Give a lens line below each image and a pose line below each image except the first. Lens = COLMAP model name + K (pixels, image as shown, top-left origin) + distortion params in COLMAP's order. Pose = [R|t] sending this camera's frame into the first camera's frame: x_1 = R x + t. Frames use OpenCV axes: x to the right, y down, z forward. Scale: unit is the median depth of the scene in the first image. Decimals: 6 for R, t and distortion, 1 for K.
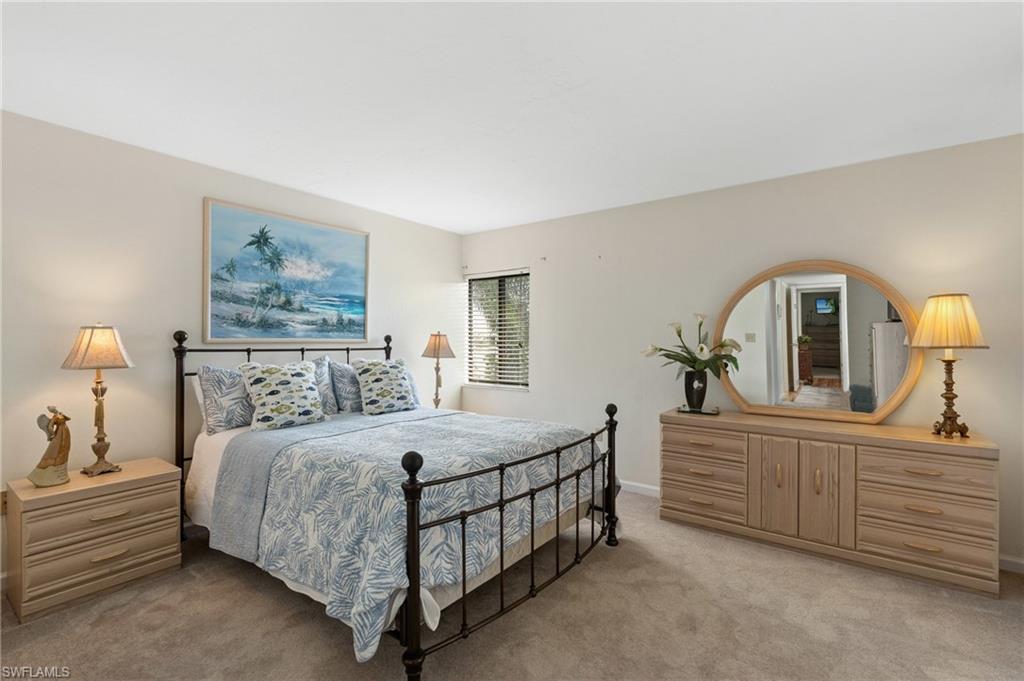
lens RADIAL K [[460.7, 0, 512.4], [0, 460.7, 337.0], [0, 0, 1]] dist [-0.006758, 0.000780]
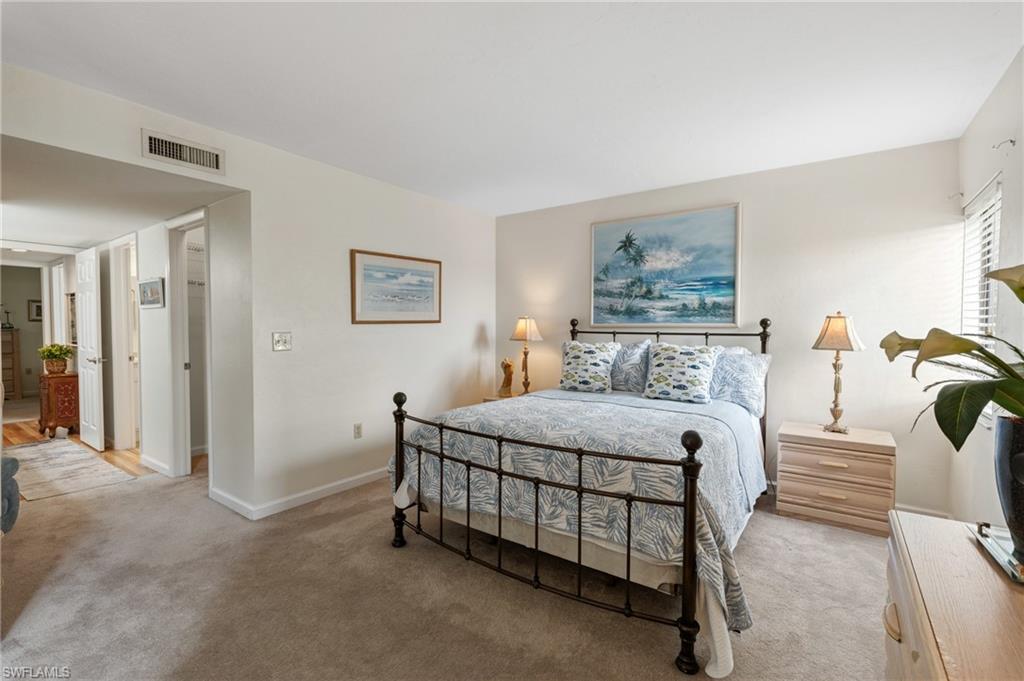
lens RADIAL K [[460.7, 0, 511.5], [0, 460.7, 343.2], [0, 0, 1]] dist [-0.006758, 0.000780]
pose [[0.020117, 0.035988, -0.999150, 0.659425], [0.007421, 0.999319, 0.036143, 0.008591], [0.999770, -0.008142, 0.019836, 0.636953]]
